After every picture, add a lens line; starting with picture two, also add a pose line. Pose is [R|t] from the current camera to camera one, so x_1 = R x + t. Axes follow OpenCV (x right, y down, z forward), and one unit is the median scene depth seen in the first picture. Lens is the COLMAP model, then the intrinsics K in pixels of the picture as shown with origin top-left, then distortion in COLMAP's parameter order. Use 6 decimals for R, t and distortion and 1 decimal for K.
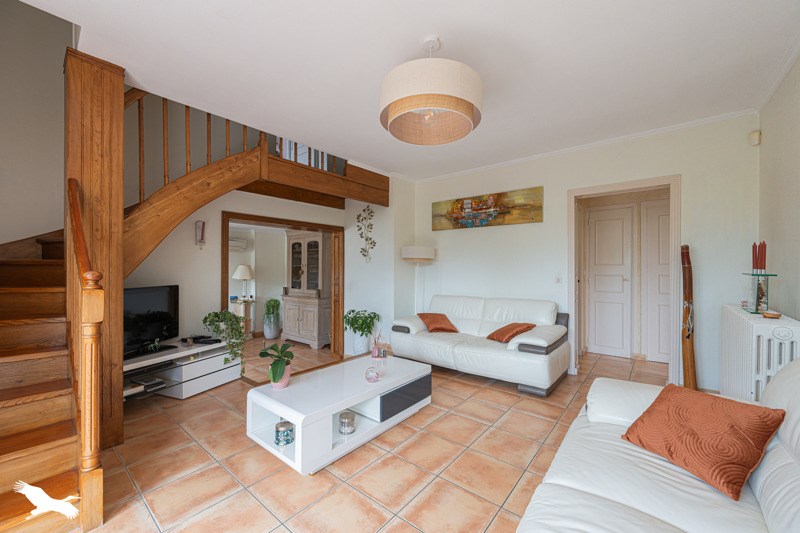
lens RADIAL K [[313.1, 0, 401.7], [0, 313.1, 267.7], [0, 0, 1]] dist [0.001072, 0.000176]
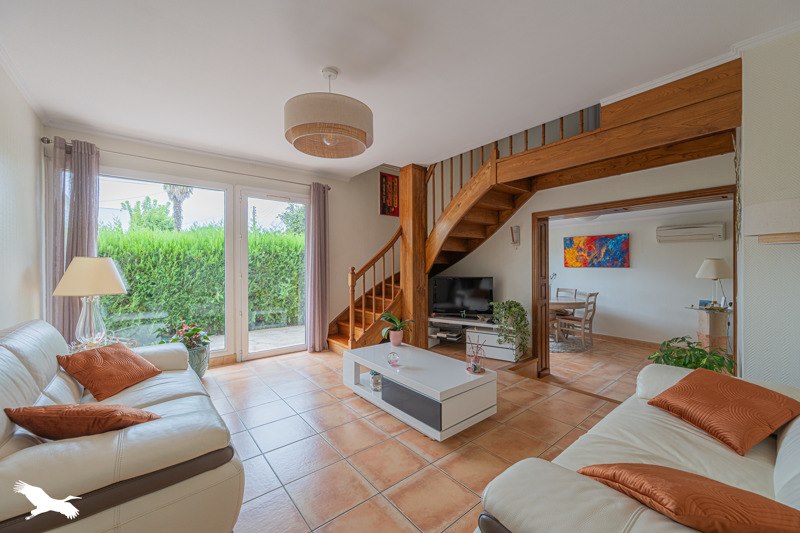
lens RADIAL K [[313.1, 0, 401.7], [0, 313.1, 267.7], [0, 0, 1]] dist [0.001072, 0.000176]
pose [[-0.193047, 0.005392, -0.981175, 0.887474], [0.007734, 0.999962, 0.003973, 0.007565], [0.981159, -0.006822, -0.193081, 1.105048]]
